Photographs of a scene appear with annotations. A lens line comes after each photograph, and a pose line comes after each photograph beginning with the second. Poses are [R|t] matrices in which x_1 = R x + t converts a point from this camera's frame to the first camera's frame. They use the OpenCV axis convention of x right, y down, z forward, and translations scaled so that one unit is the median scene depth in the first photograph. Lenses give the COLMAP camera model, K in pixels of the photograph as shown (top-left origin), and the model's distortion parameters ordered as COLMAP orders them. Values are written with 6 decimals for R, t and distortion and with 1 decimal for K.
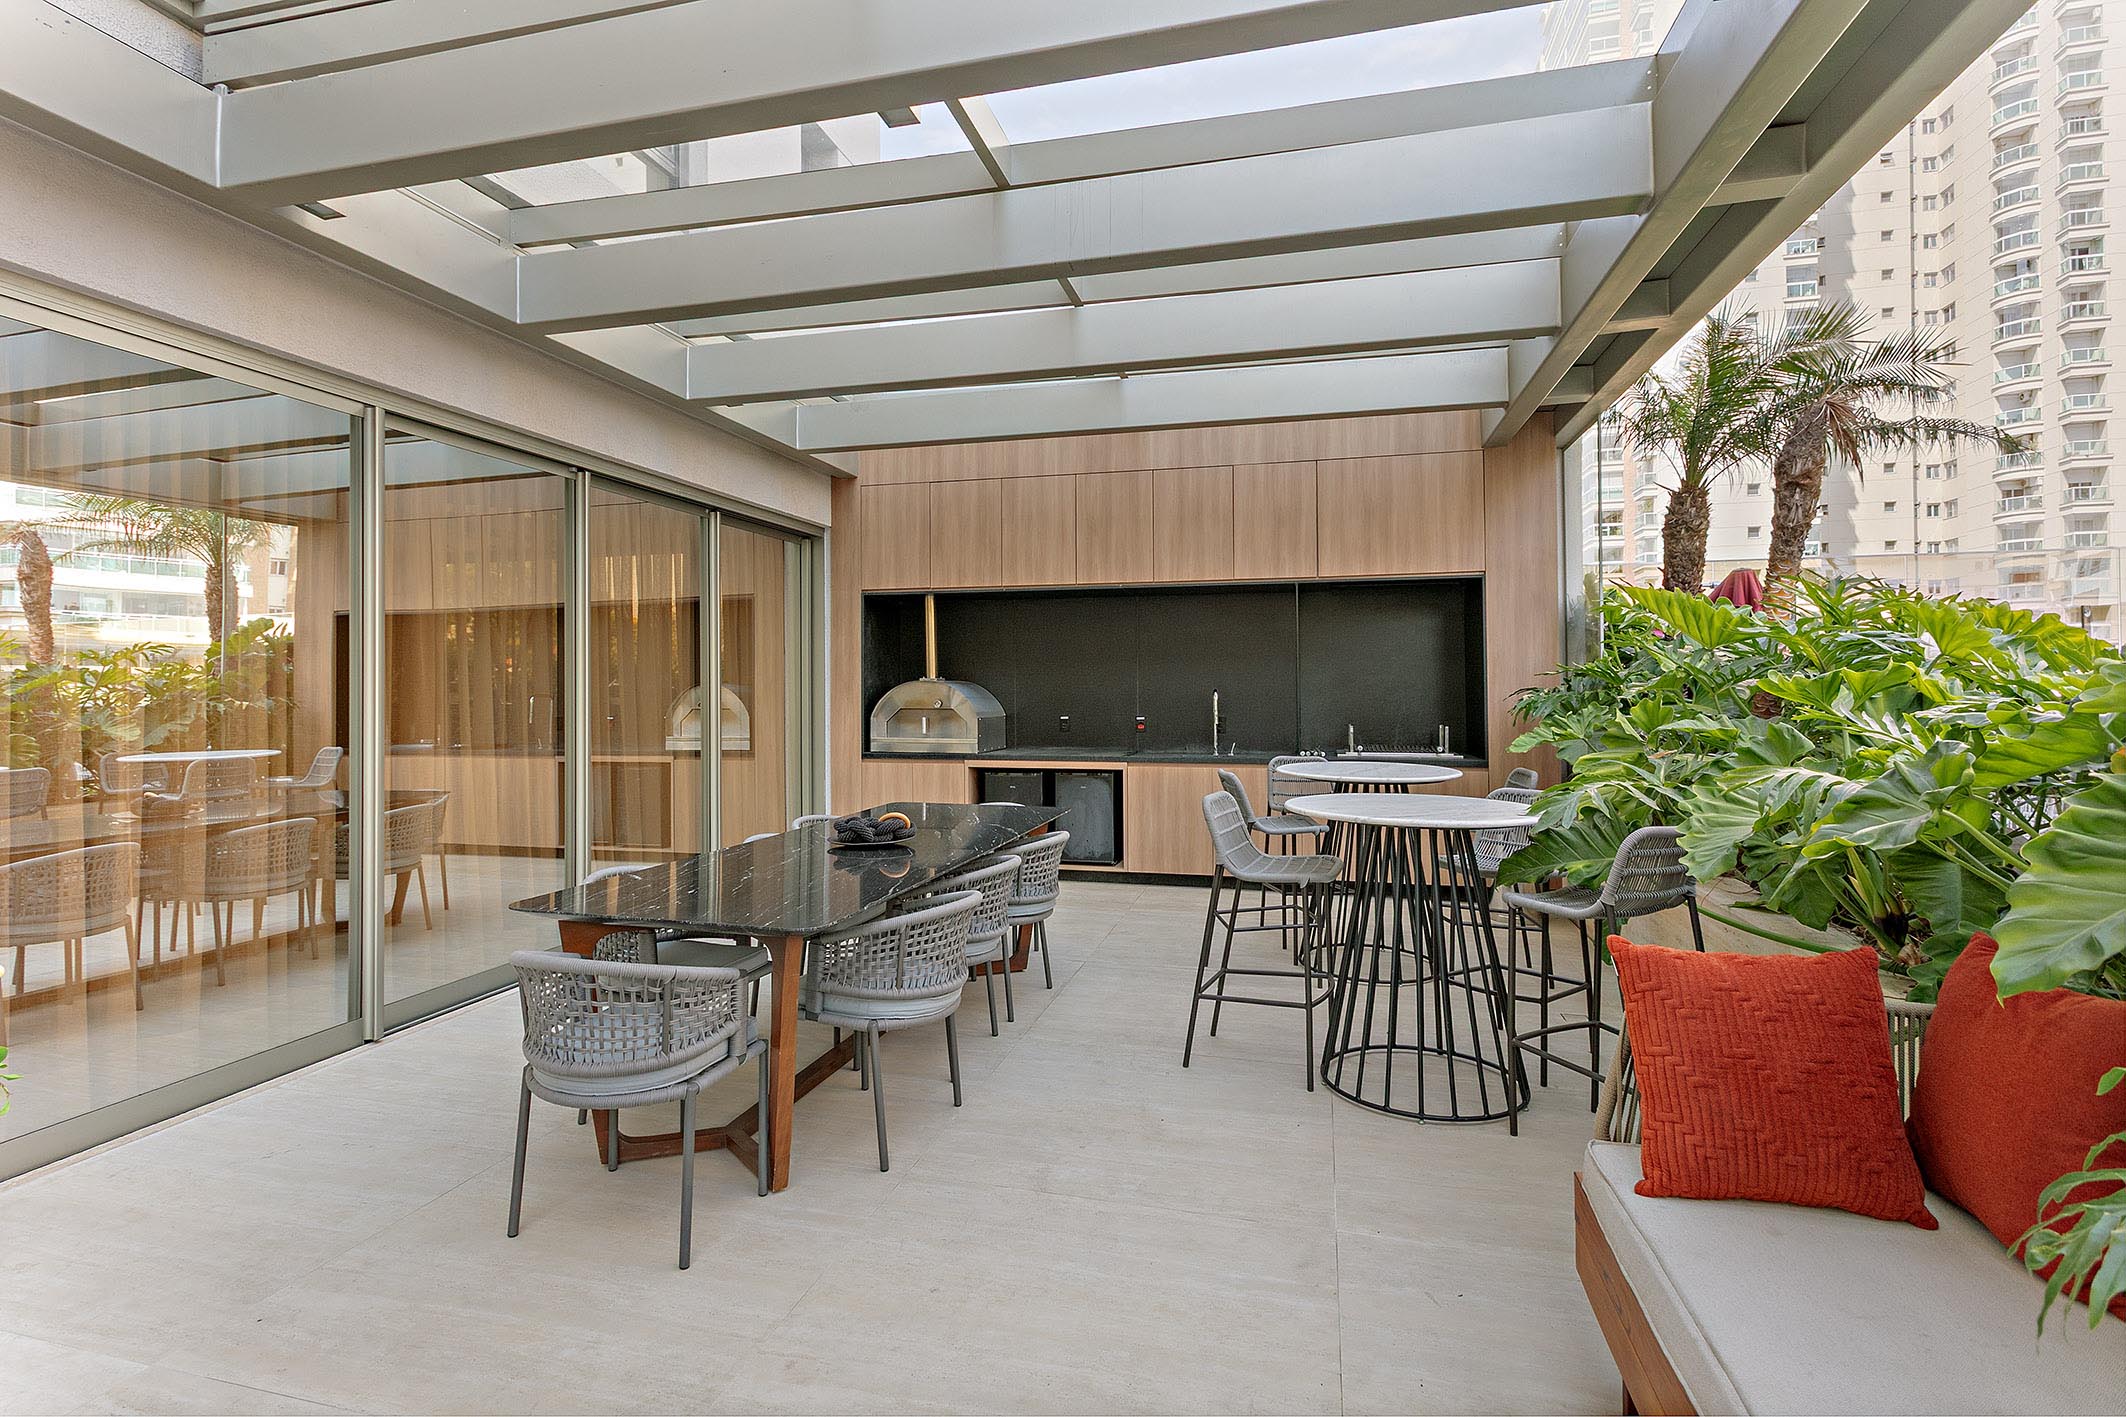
lens RADIAL K [[1057.0, 0, 1060.0], [0, 1057.0, 686.4], [0, 0, 1]] dist [0.021946, 0.000135]
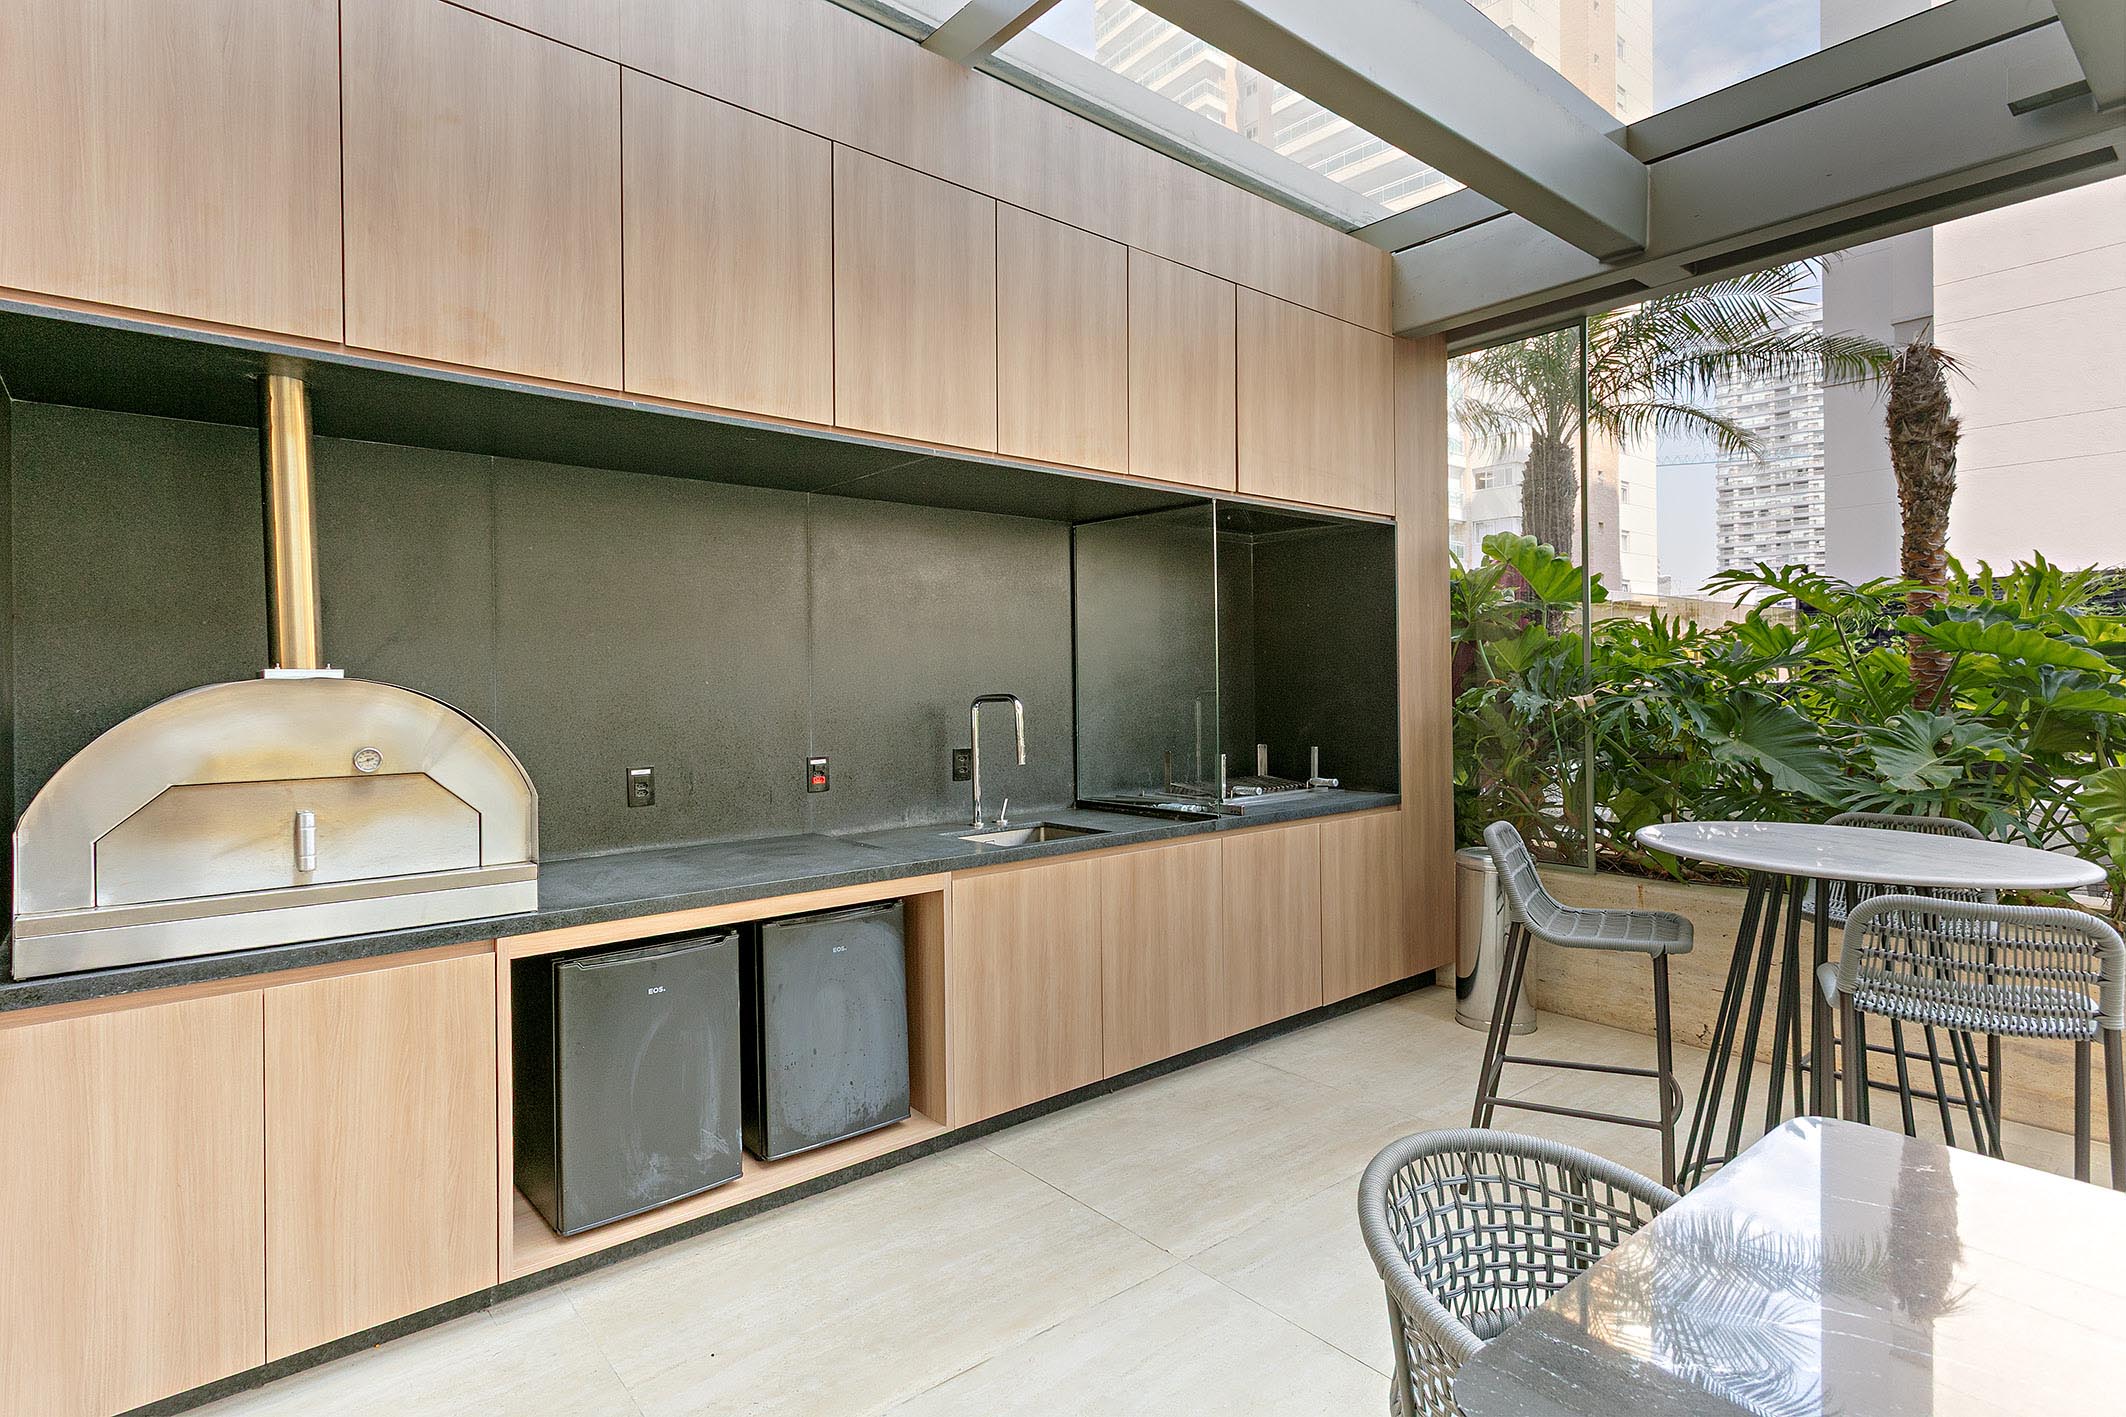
lens RADIAL K [[1057.0, 0, 1060.0], [0, 1057.0, 686.4], [0, 0, 1]] dist [0.021946, 0.000135]
pose [[0.579740, -0.005802, 0.814781, -0.248244], [0.003624, 0.999983, 0.004542, -0.003729], [-0.814793, 0.000320, 0.579751, 0.699135]]
